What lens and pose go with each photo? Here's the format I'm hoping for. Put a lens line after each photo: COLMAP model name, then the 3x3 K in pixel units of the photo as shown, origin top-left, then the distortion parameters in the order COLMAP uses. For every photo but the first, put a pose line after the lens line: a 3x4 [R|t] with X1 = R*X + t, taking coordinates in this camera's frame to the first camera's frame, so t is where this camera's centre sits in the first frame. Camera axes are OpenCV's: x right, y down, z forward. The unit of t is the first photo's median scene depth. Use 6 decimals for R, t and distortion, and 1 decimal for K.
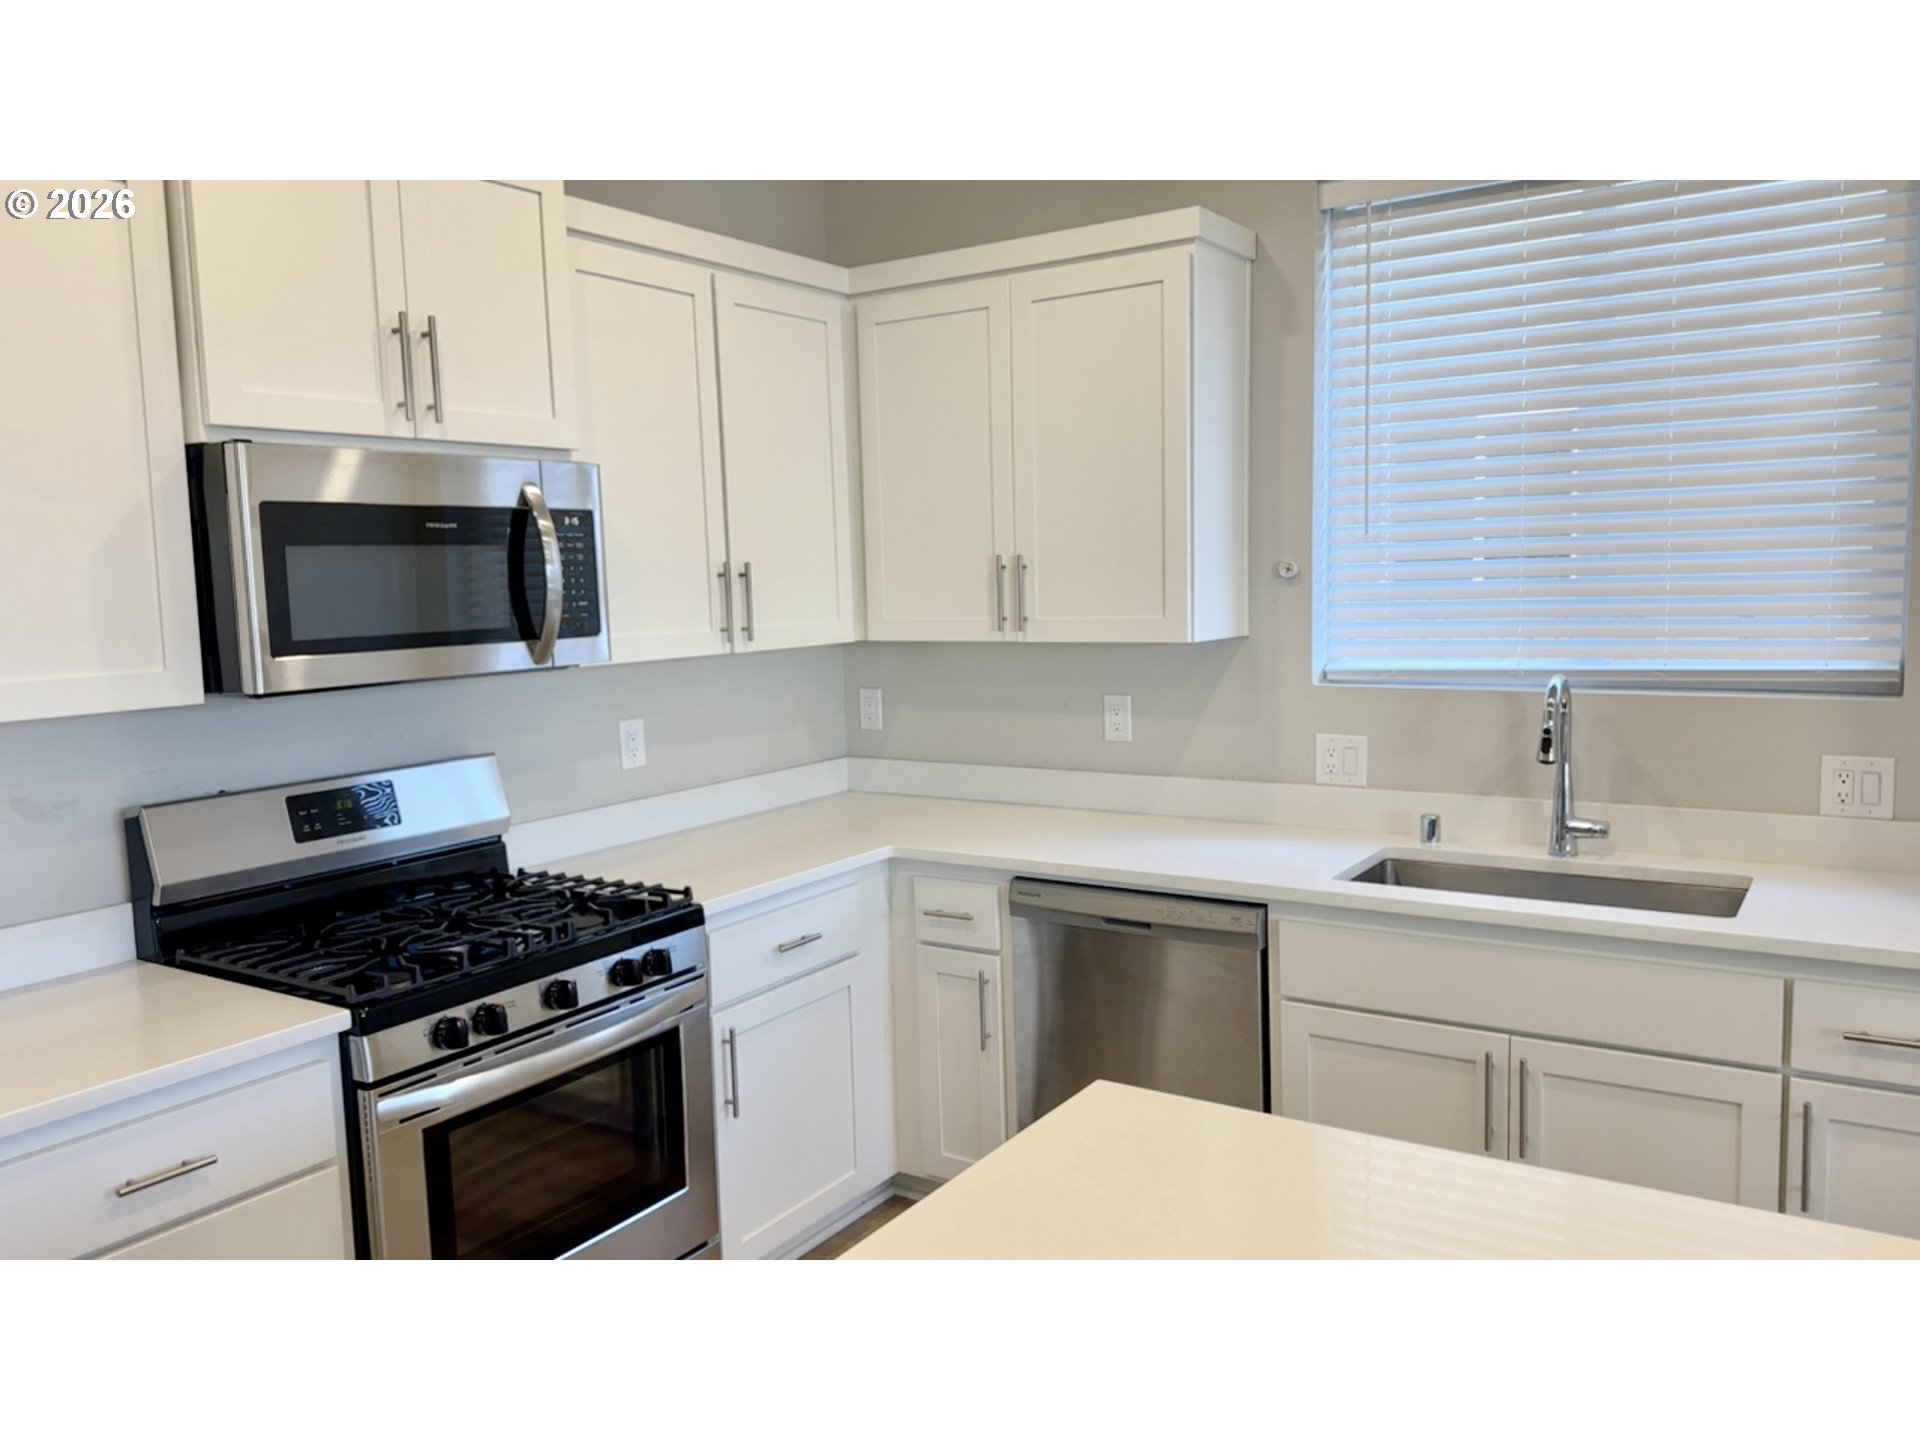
lens RADIAL K [[1391.5, 0, 952.1], [0, 1391.5, 721.2], [0, 0, 1]] dist [0.026624, -0.034949]
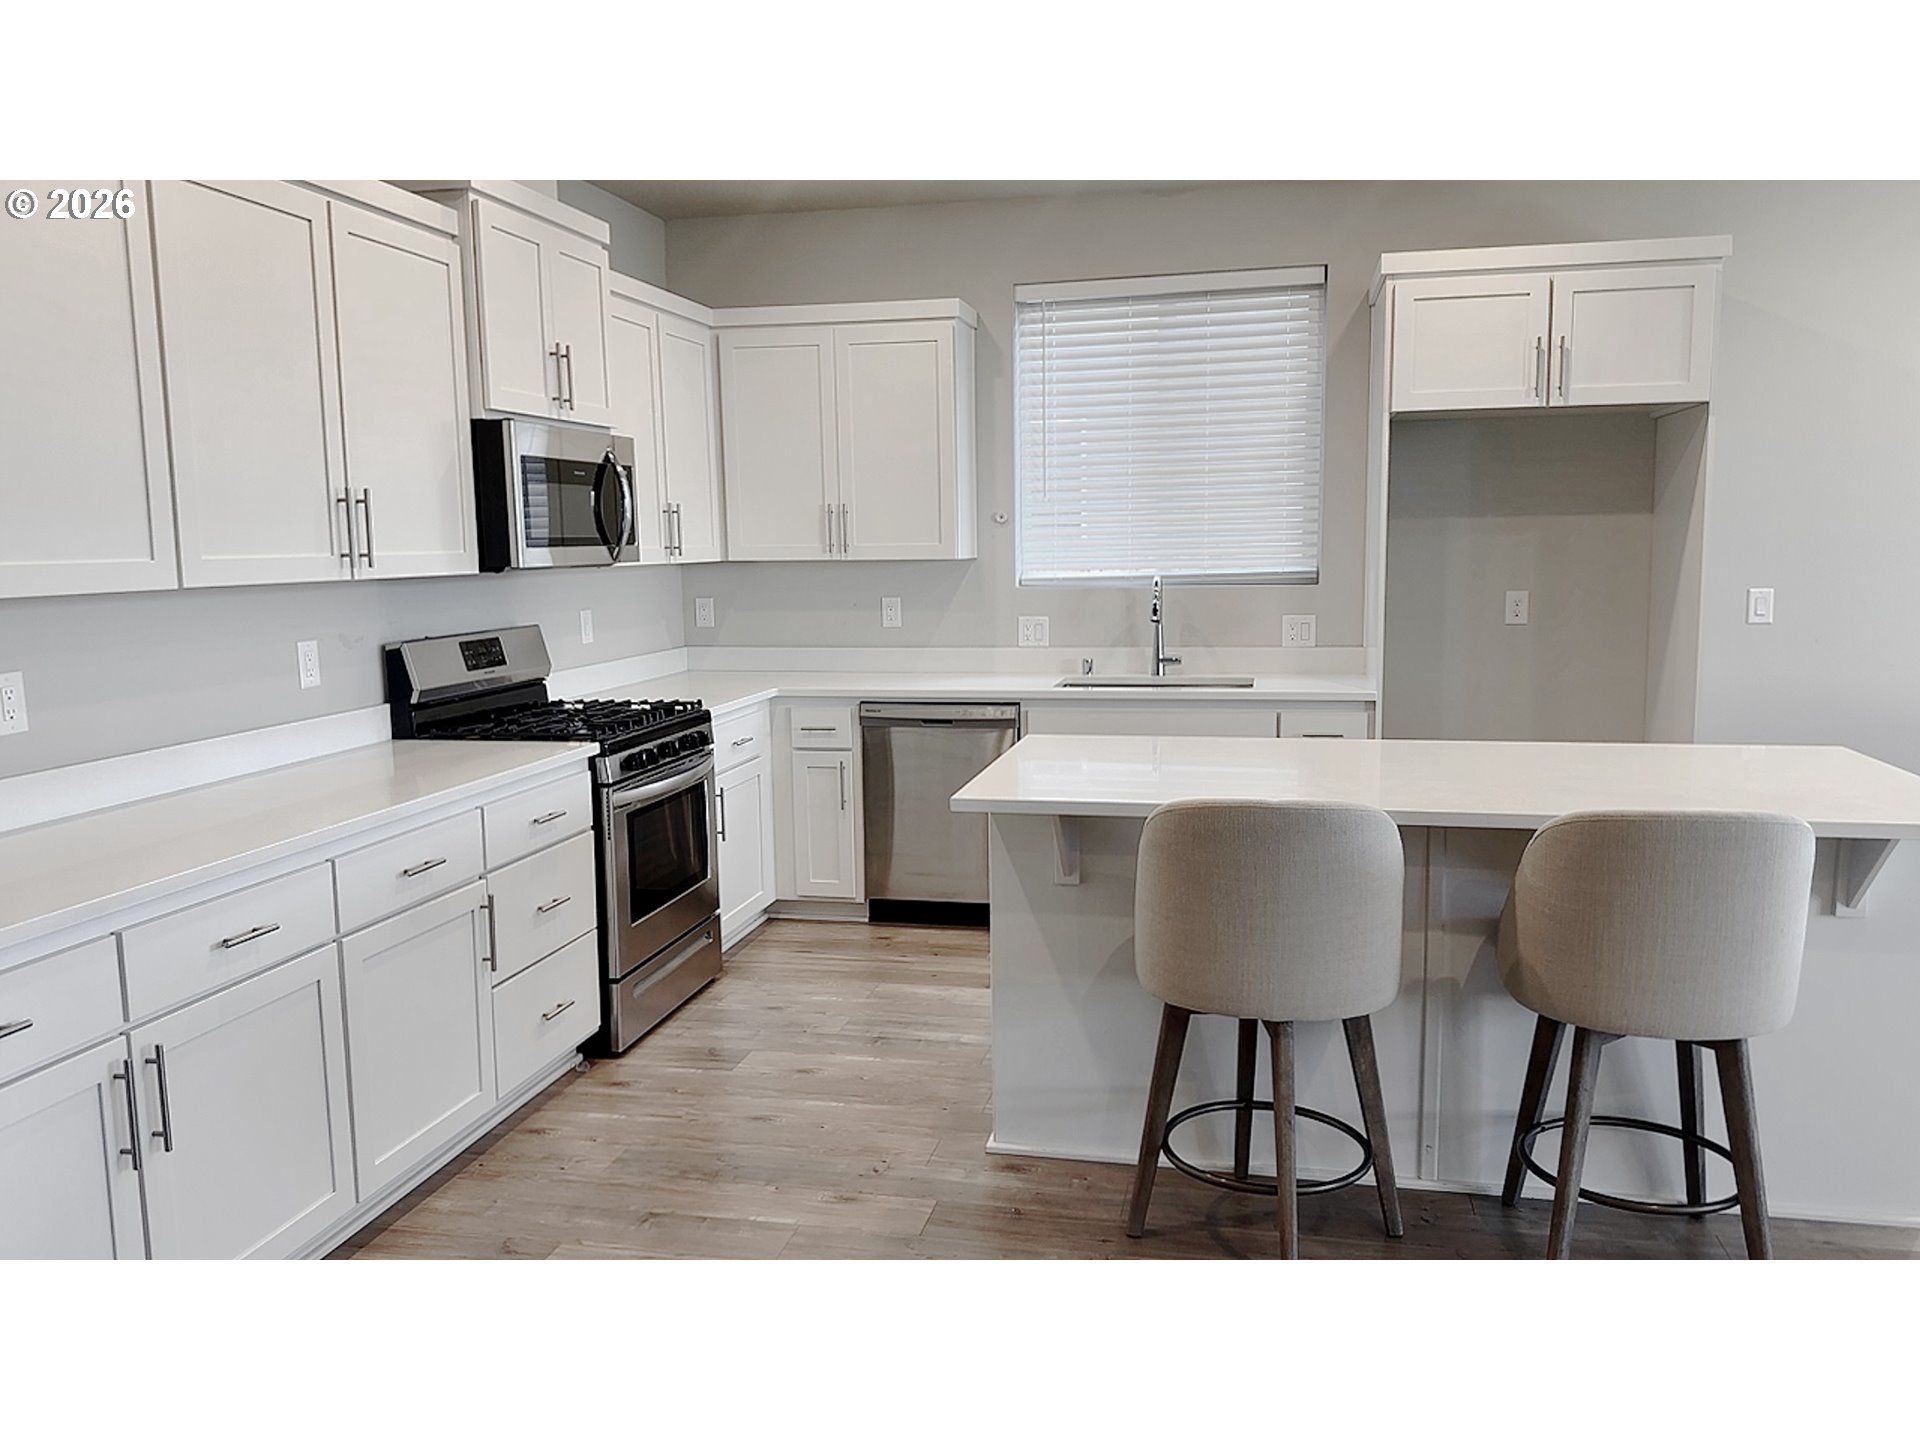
lens RADIAL K [[1391.5, 0, 962.3], [0, 1391.5, 716.2], [0, 0, 1]] dist [0.026624, -0.034949]
pose [[0.931617, -0.030392, 0.362167, -0.477526], [0.025803, 0.999514, 0.017504, 0.114135], [-0.362523, -0.006962, 0.931949, -0.616522]]
